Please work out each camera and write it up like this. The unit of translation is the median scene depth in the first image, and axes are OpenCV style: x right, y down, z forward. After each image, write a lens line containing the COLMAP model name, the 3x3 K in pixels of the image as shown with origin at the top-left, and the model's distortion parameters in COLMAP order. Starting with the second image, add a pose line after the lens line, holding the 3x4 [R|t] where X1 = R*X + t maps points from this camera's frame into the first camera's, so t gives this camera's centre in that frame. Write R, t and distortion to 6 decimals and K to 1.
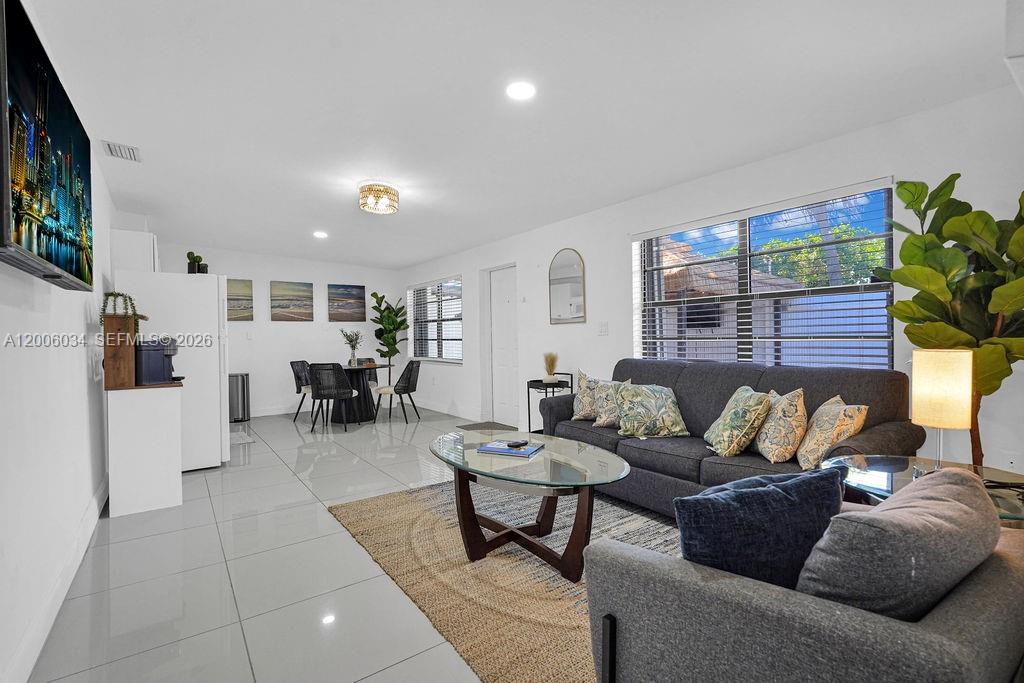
lens RADIAL K [[463.5, 0, 513.1], [0, 463.5, 343.3], [0, 0, 1]] dist [-0.019521, 0.009987]
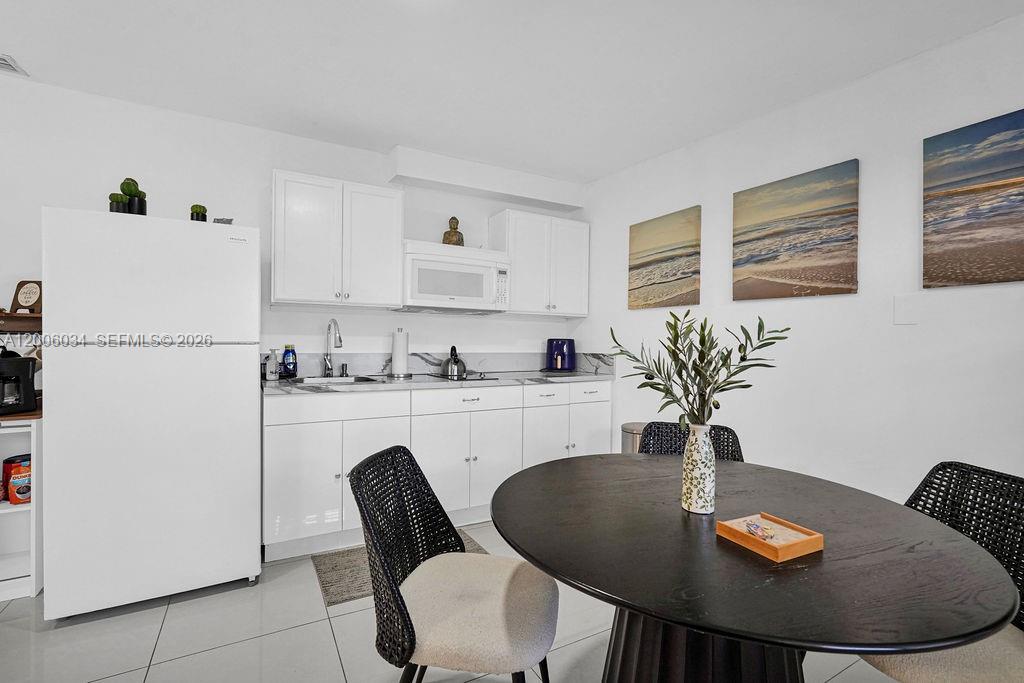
lens RADIAL K [[463.5, 0, 513.1], [0, 463.5, 343.3], [0, 0, 1]] dist [-0.019521, 0.009987]
pose [[-0.123755, 0.022666, -0.992054, -0.137127], [-0.021954, 0.999432, 0.025573, -0.021263], [0.992070, 0.024944, -0.123187, 0.892840]]
